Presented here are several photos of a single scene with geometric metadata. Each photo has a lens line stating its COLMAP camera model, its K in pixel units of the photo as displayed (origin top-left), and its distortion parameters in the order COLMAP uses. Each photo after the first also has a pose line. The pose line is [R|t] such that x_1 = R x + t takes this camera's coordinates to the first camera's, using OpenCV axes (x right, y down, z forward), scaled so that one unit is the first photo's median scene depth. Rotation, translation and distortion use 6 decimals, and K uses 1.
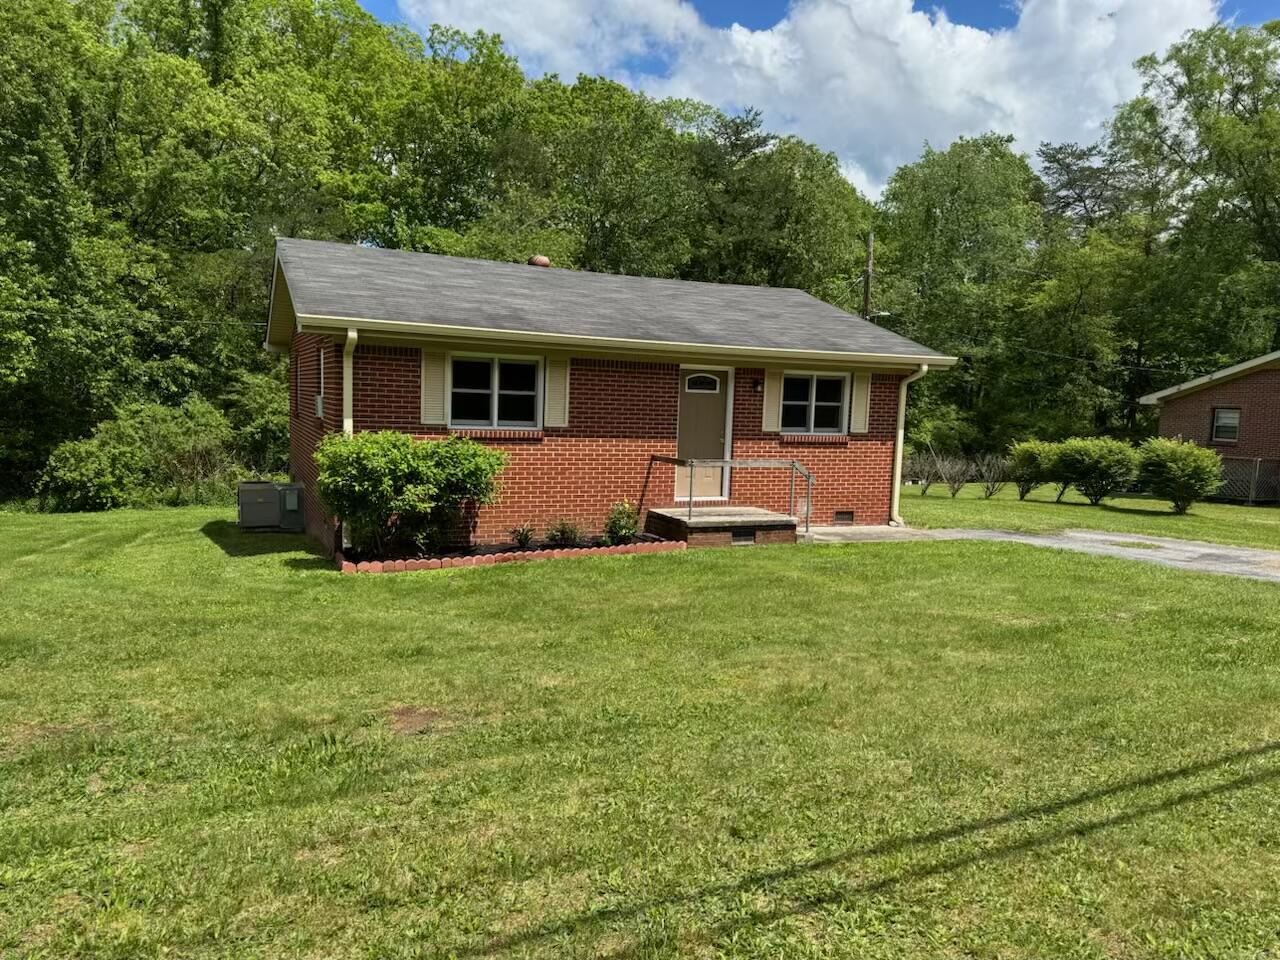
lens RADIAL K [[907.9, 0, 640.0], [0, 907.9, 480.0], [0, 0, 1]] dist [0.117531, 0.000224]
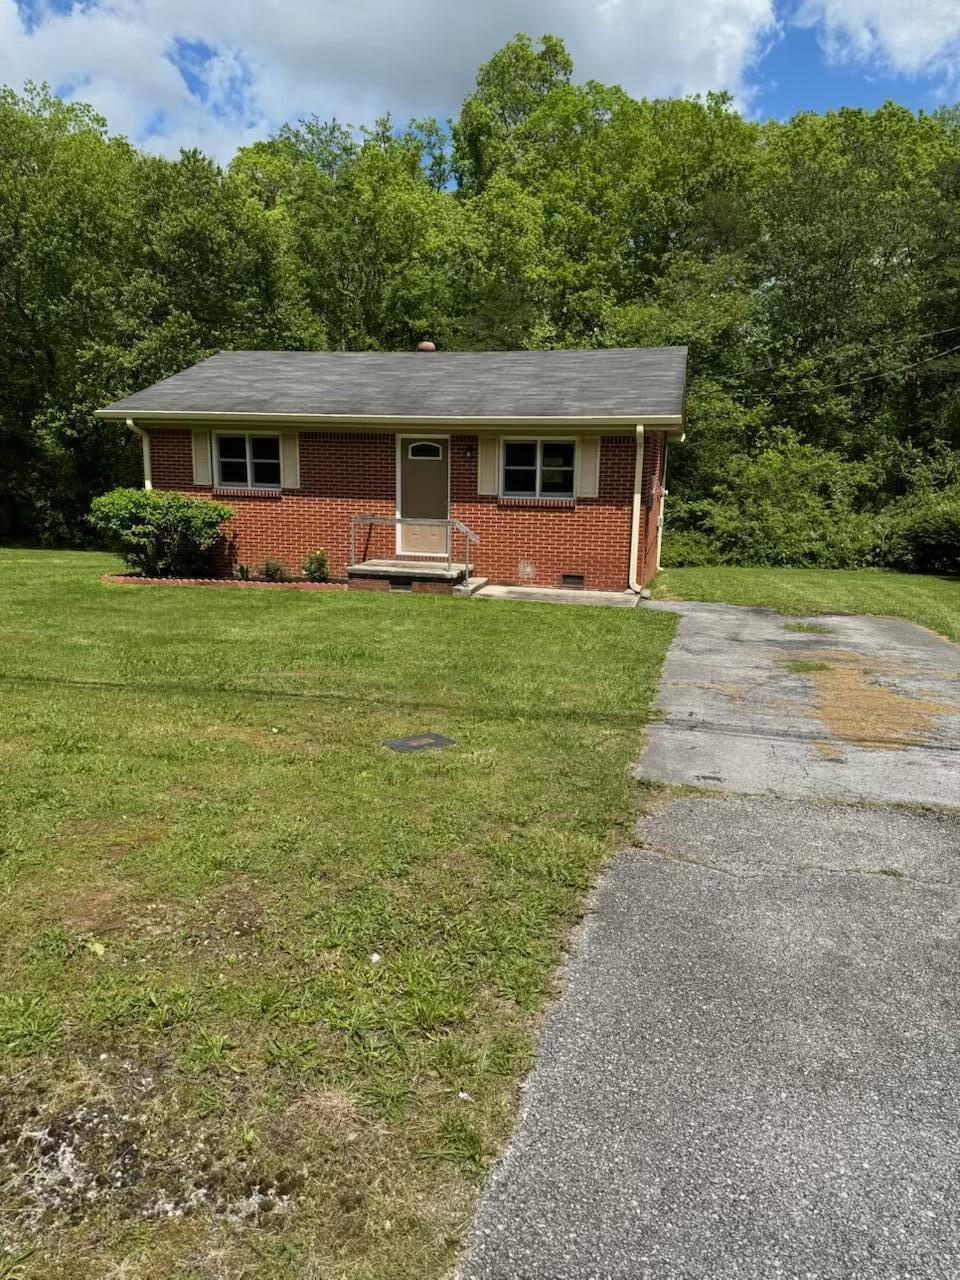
lens RADIAL K [[907.9, 0, 480.0], [0, 907.9, 640.0], [0, 0, 1]] dist [0.117531, 0.000224]
pose [[0.772133, 0.101716, -0.627267, 0.864654], [-0.048437, 0.993655, 0.101506, 0.008765], [0.633612, -0.047993, 0.772161, 0.158155]]
